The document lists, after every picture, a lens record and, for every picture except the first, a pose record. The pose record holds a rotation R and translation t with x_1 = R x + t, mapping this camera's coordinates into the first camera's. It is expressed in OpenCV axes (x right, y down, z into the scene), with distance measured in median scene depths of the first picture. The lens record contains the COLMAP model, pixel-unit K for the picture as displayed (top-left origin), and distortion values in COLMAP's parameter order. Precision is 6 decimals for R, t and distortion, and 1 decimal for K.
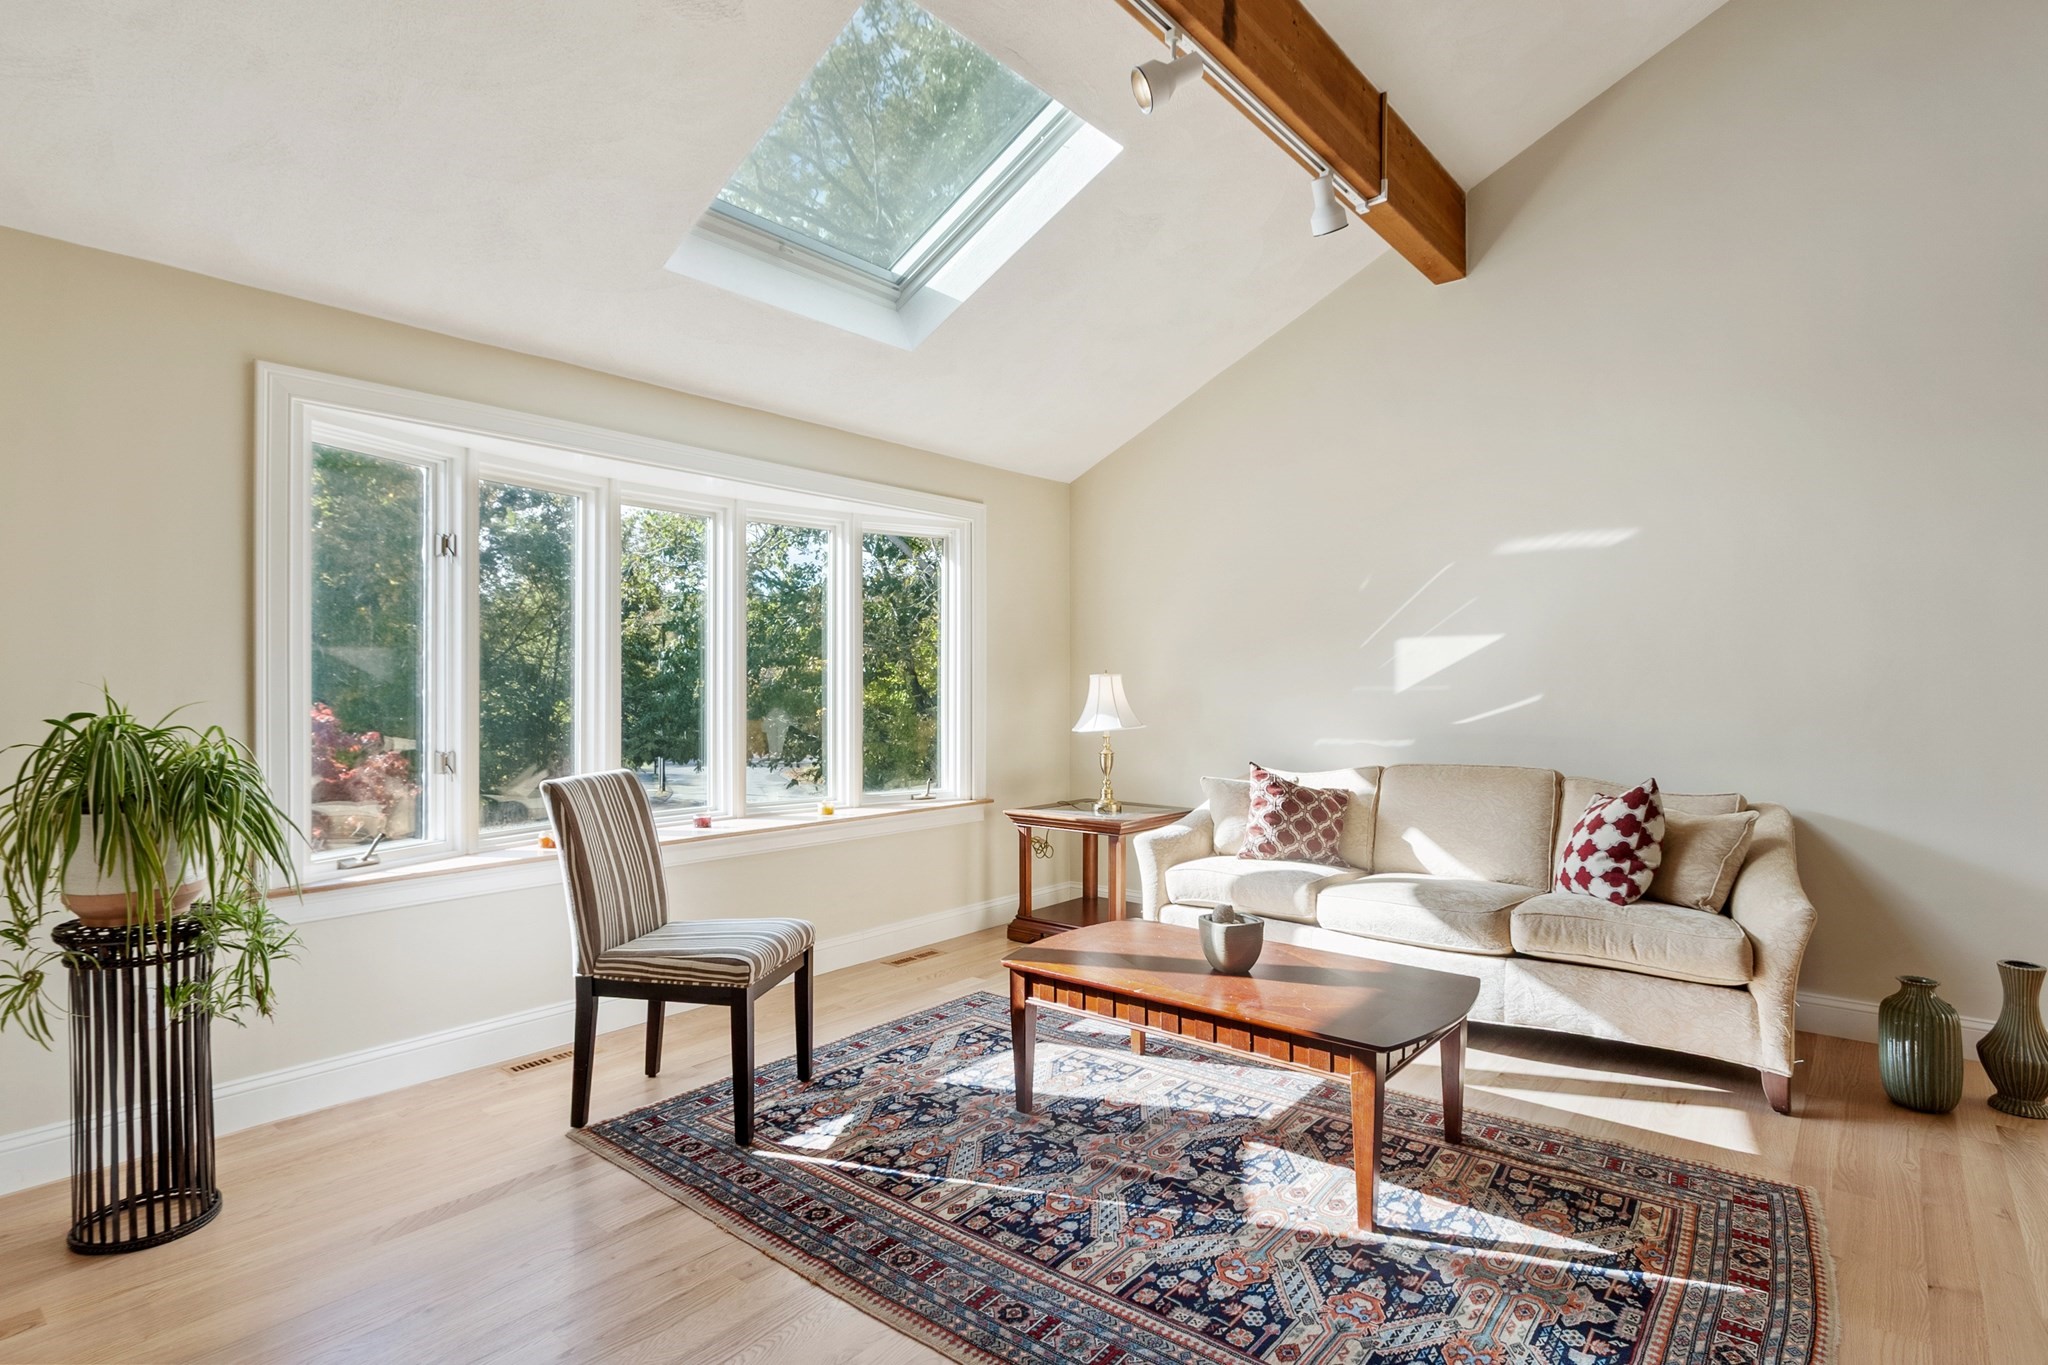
lens RADIAL K [[1023.1, 0, 1024.0], [0, 1023.1, 682.5], [0, 0, 1]] dist [0.001346, -0.000268]
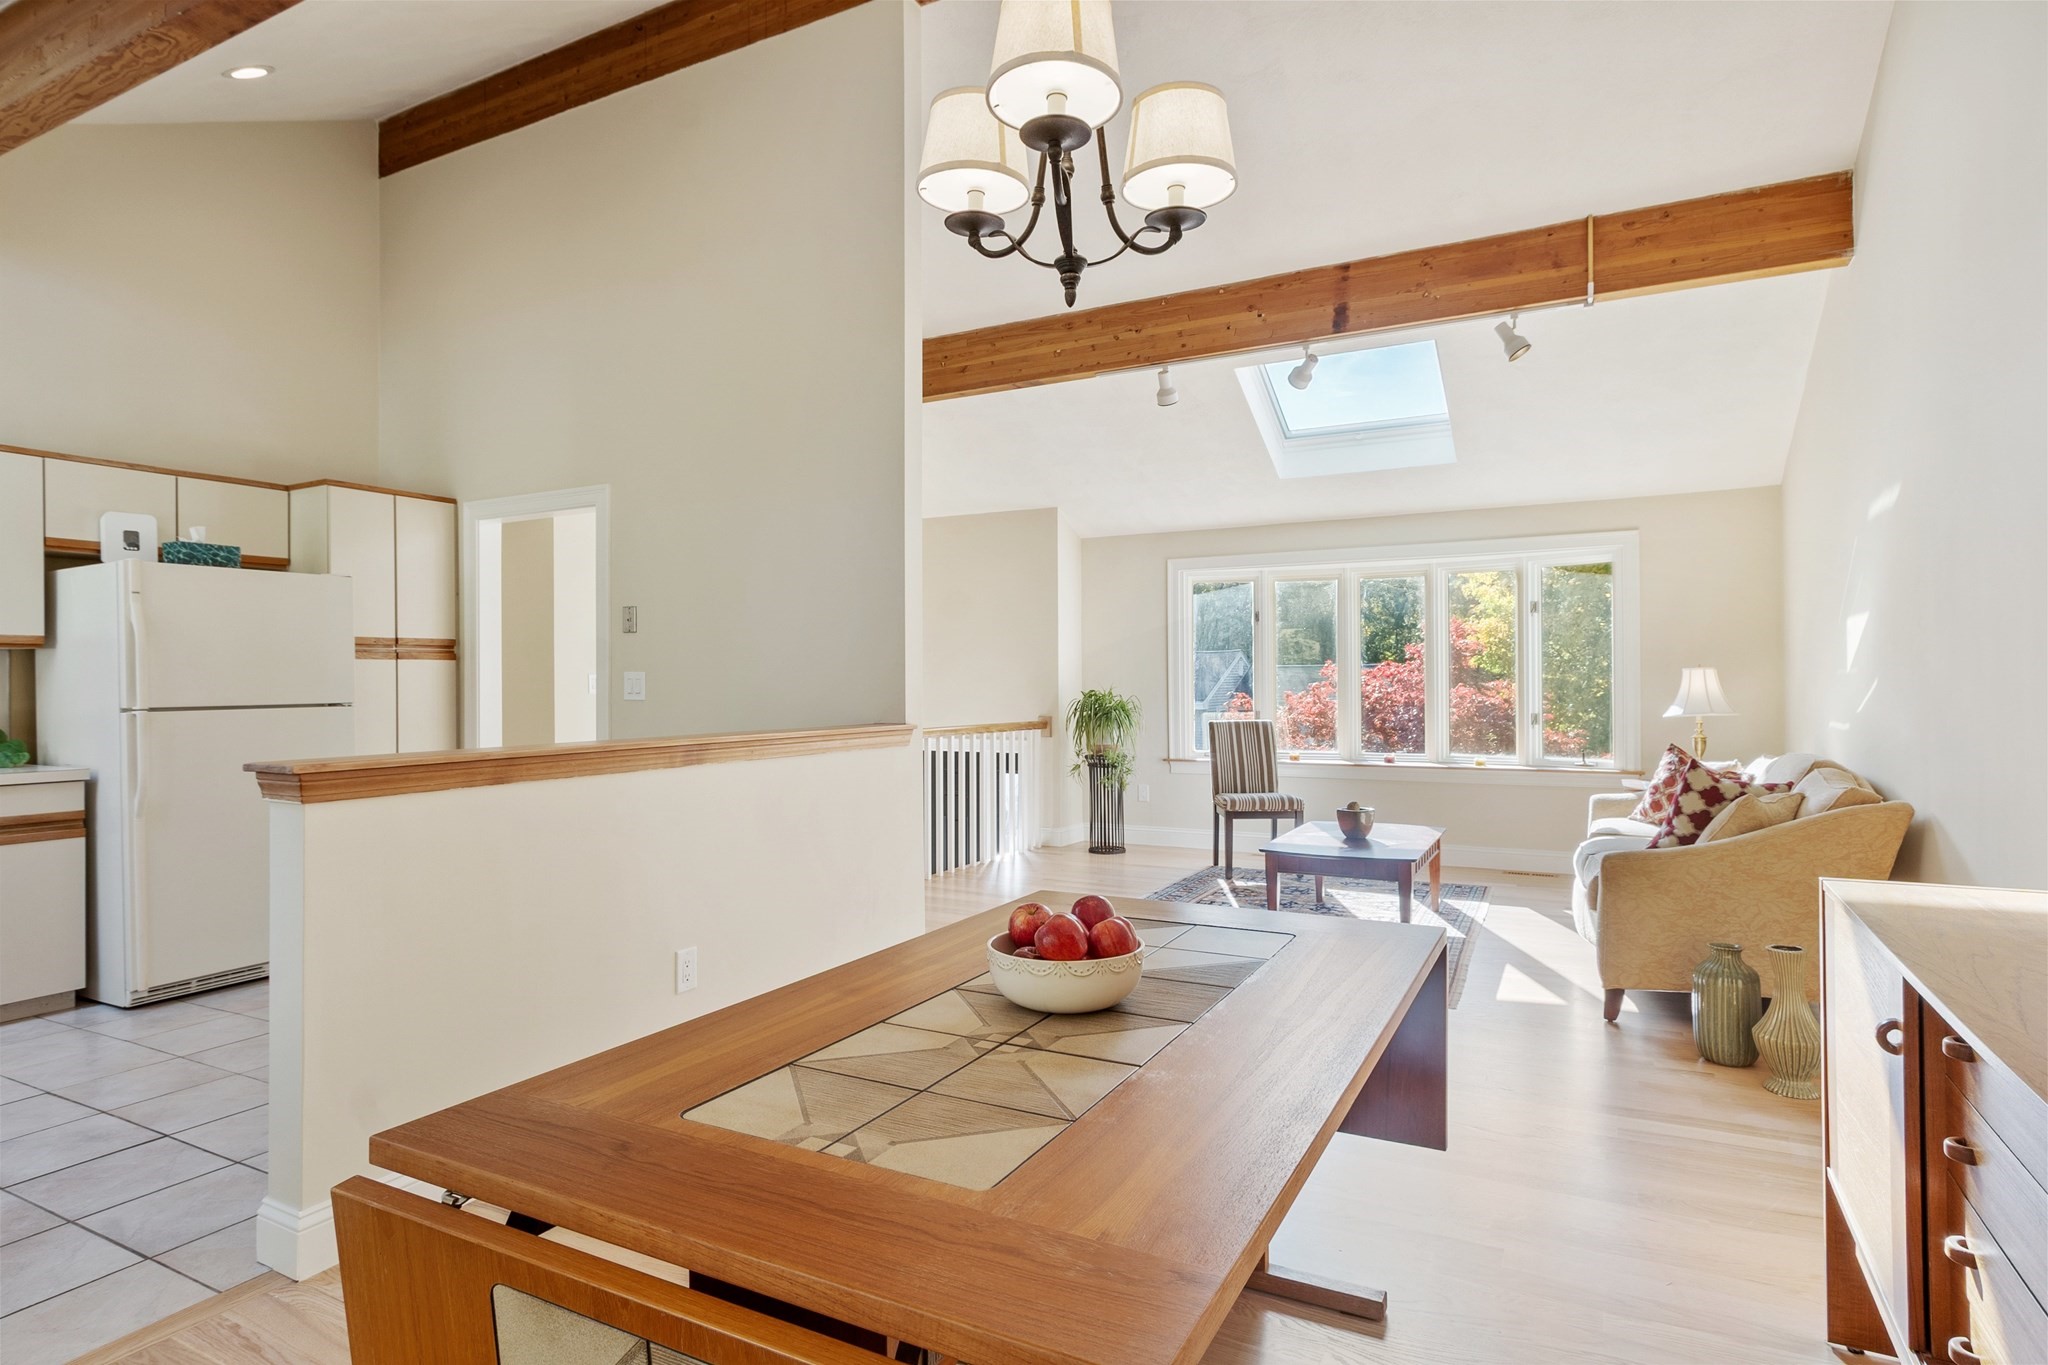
lens RADIAL K [[1109.5, 0, 1024.0], [0, 1109.5, 682.5], [0, 0, 1]] dist [0.001149, 0.000502]
pose [[0.209812, -0.002431, -0.977739, 2.039978], [0.008631, 0.999963, -0.000635, 0.003190], [0.977704, -0.008306, 0.209825, 0.023636]]
